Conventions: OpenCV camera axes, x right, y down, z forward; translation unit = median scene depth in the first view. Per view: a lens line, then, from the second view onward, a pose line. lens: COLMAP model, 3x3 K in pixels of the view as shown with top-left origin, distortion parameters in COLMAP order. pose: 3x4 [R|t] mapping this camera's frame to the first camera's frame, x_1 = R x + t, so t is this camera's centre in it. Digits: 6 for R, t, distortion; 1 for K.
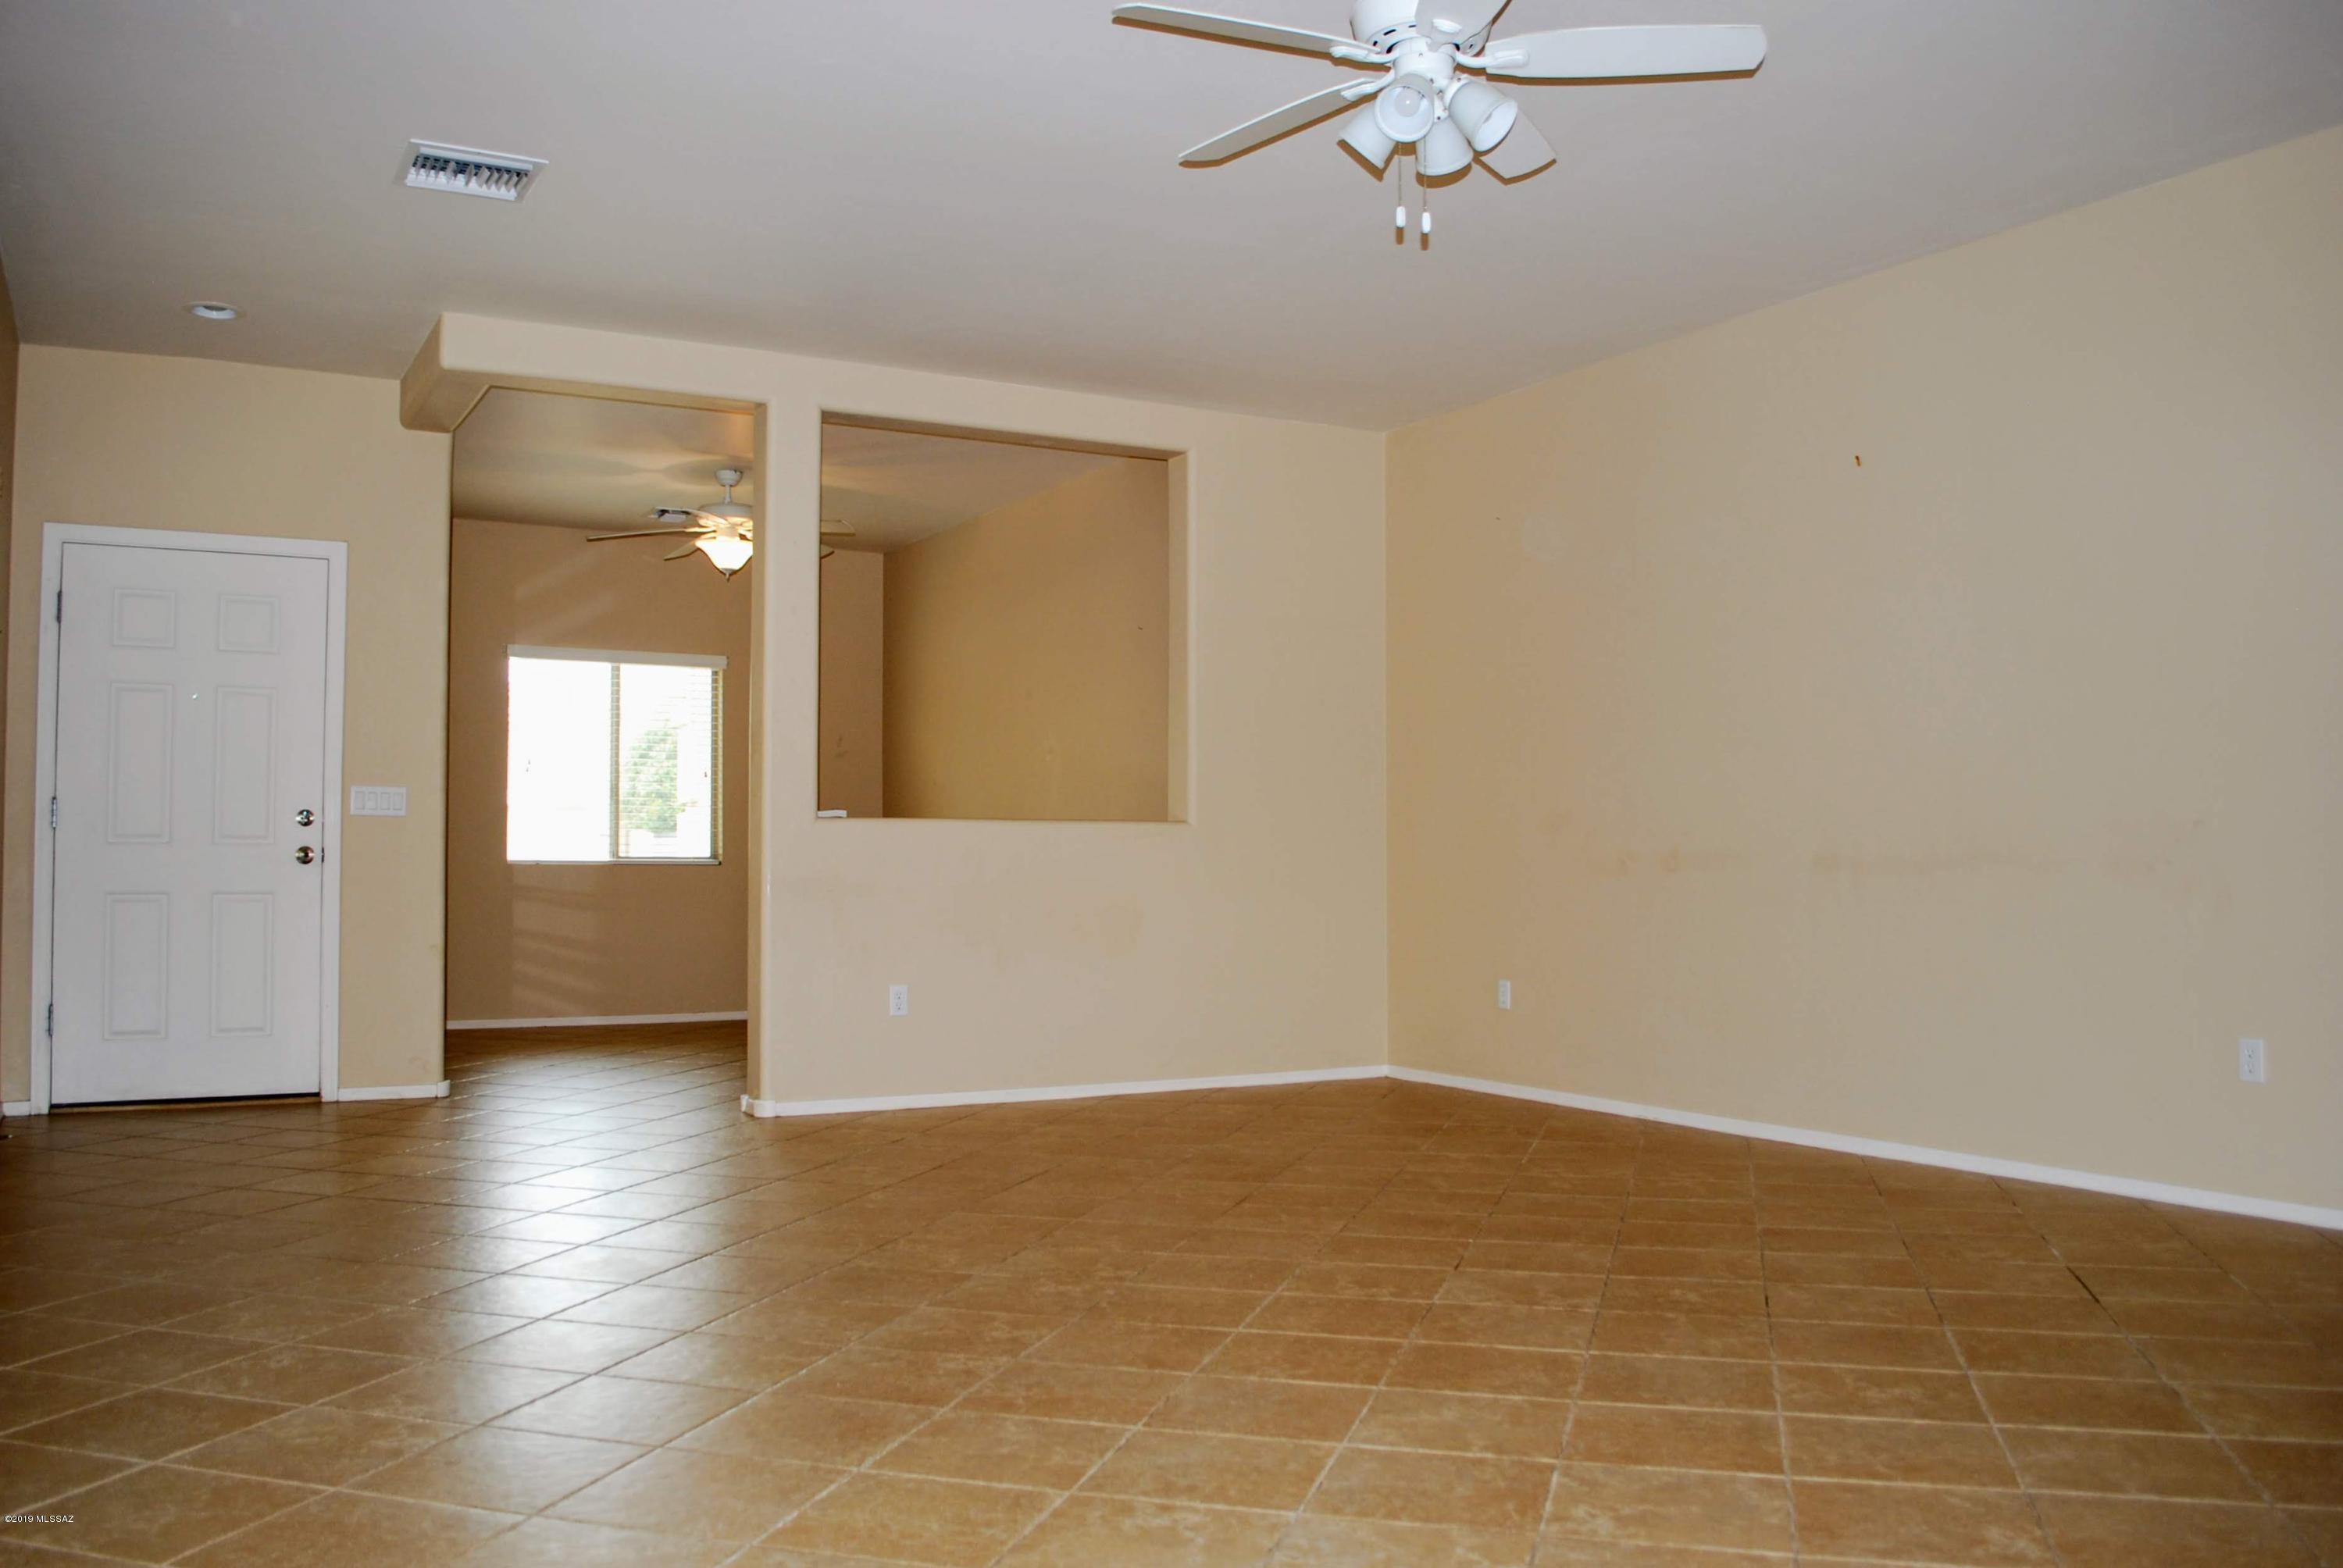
lens RADIAL K [[1928.2, 0, 1171.5], [0, 1928.2, 784.0], [0, 0, 1]] dist [-0.082295, 0.008690]
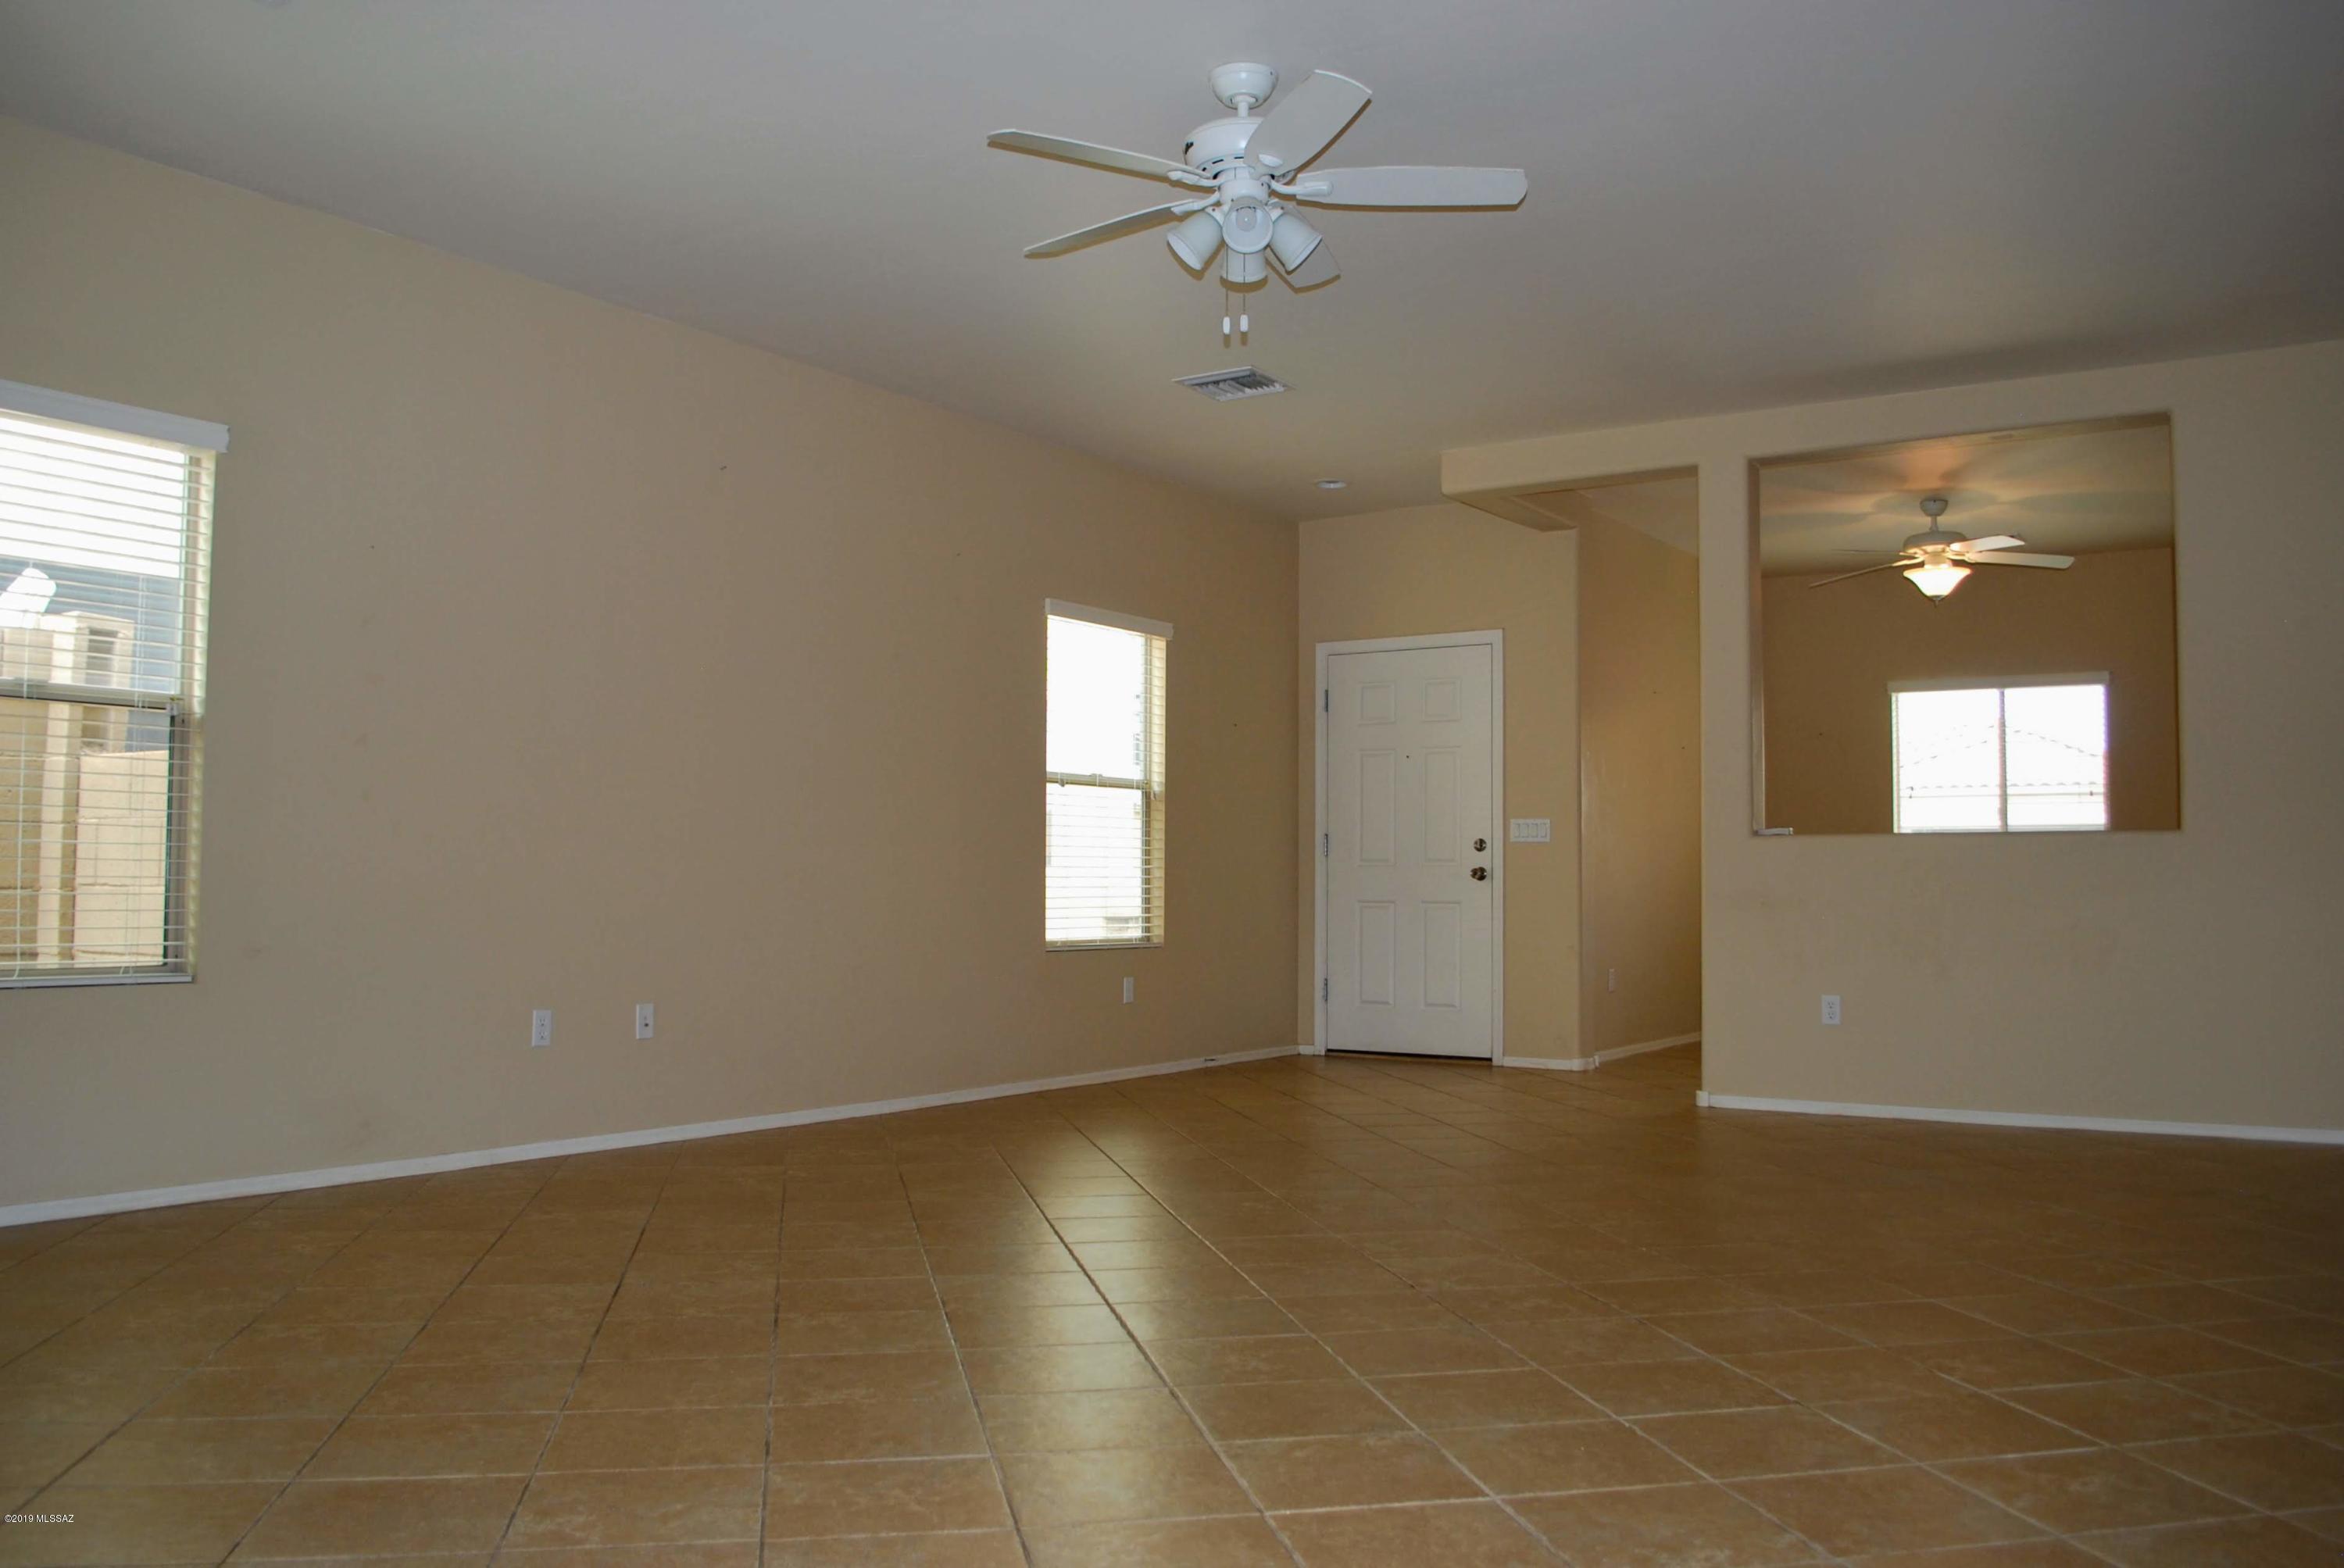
lens RADIAL K [[1910.2, 0, 1177.6], [0, 1910.2, 793.4], [0, 0, 1]] dist [-0.076184, 0.003226]
pose [[0.448750, -0.041897, -0.892675, 0.615883], [0.029323, 0.999053, -0.032149, 0.018481], [0.893176, -0.011749, 0.449553, 0.228682]]
